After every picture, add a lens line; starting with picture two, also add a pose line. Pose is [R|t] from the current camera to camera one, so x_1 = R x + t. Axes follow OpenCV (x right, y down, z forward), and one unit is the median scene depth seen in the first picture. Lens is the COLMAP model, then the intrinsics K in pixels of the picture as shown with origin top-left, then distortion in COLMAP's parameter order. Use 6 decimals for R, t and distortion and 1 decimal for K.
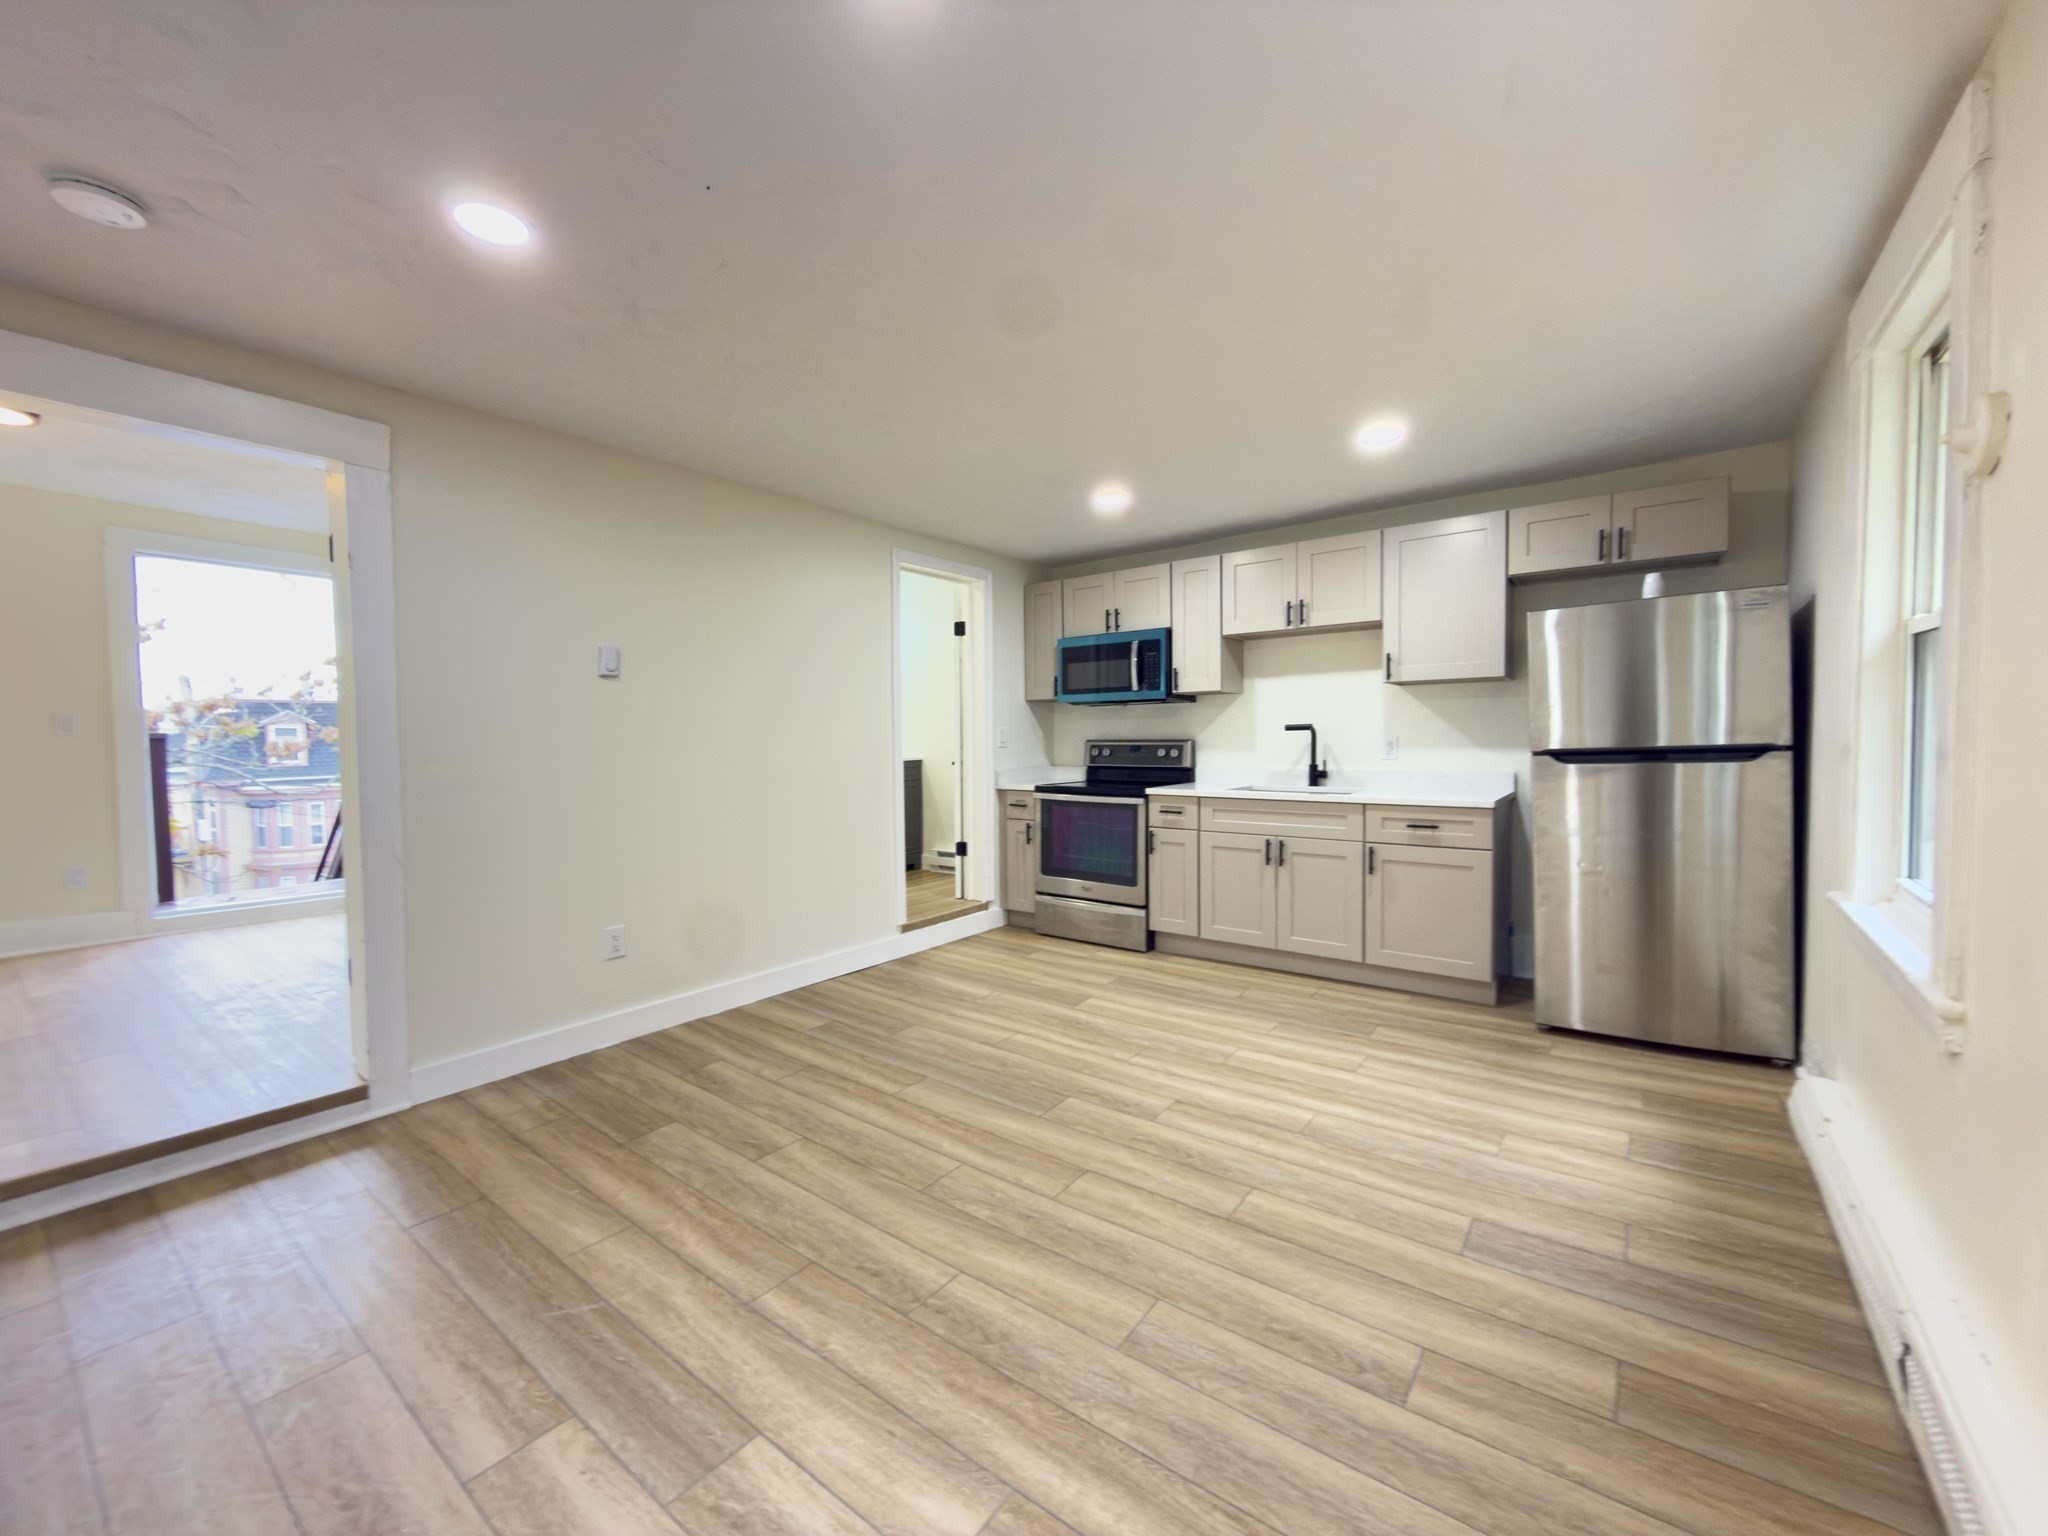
lens RADIAL K [[819.7, 0, 1024.0], [0, 819.7, 768.0], [0, 0, 1]] dist [-0.001076, 0.000030]
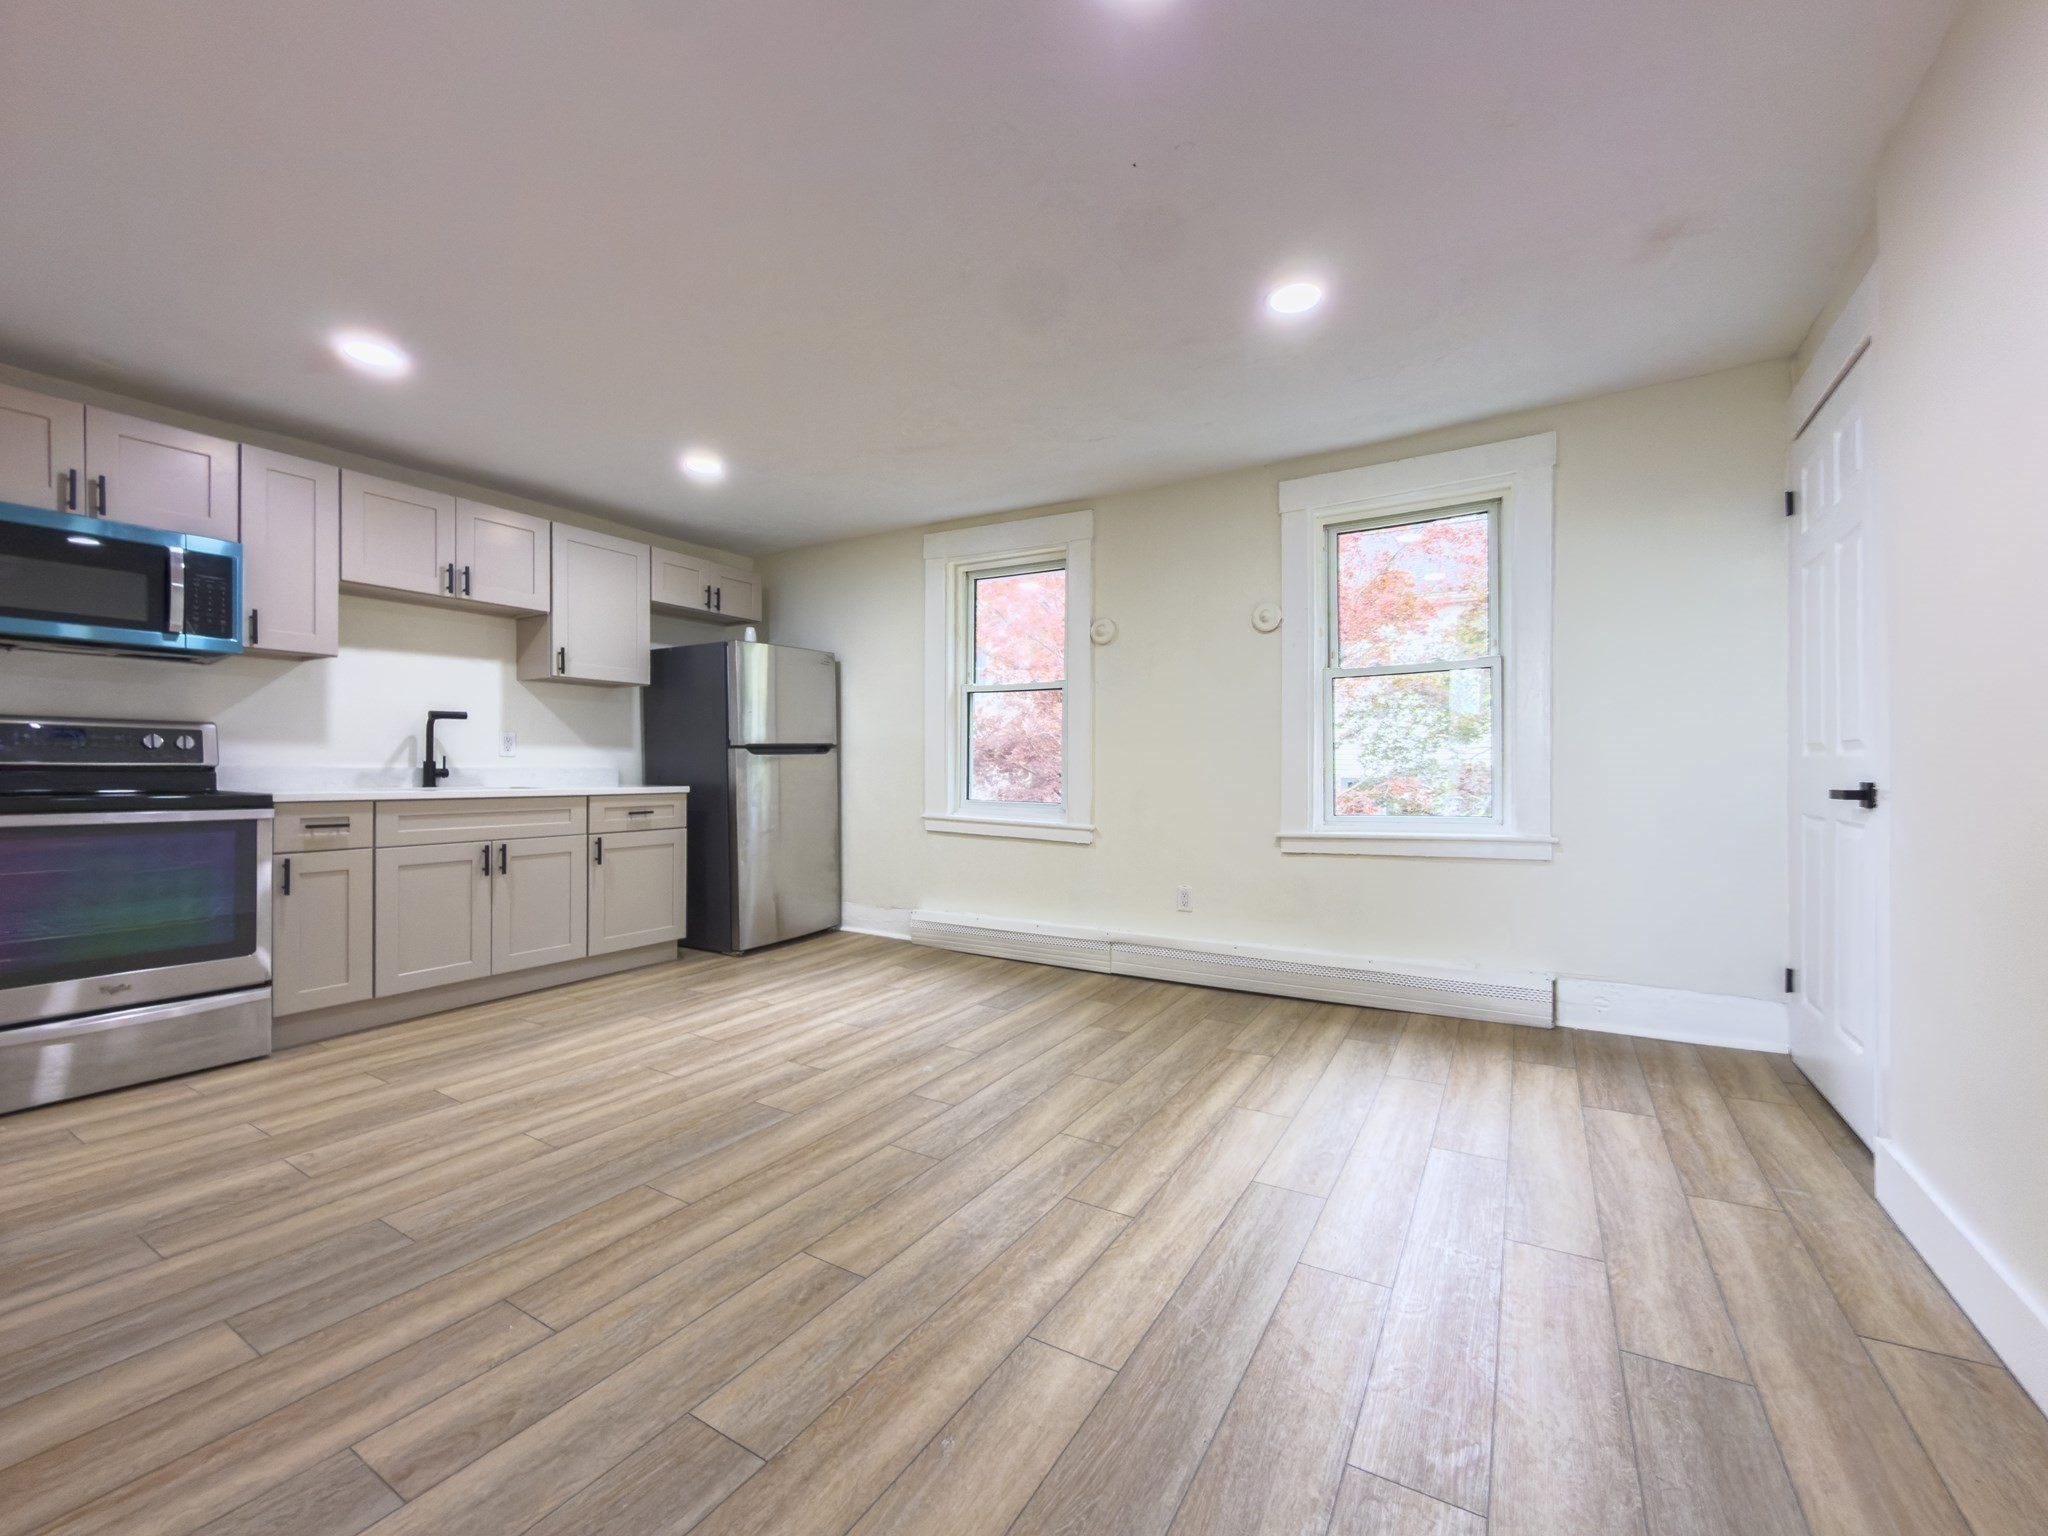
lens RADIAL K [[833.7, 0, 1024.0], [0, 833.7, 768.0], [0, 0, 1]] dist [-0.000586, 0.000004]
pose [[-0.104168, 0.012939, 0.994476, -0.790131], [0.038491, 0.999219, -0.008969, 0.047906], [-0.993815, 0.037345, -0.104584, 0.699203]]
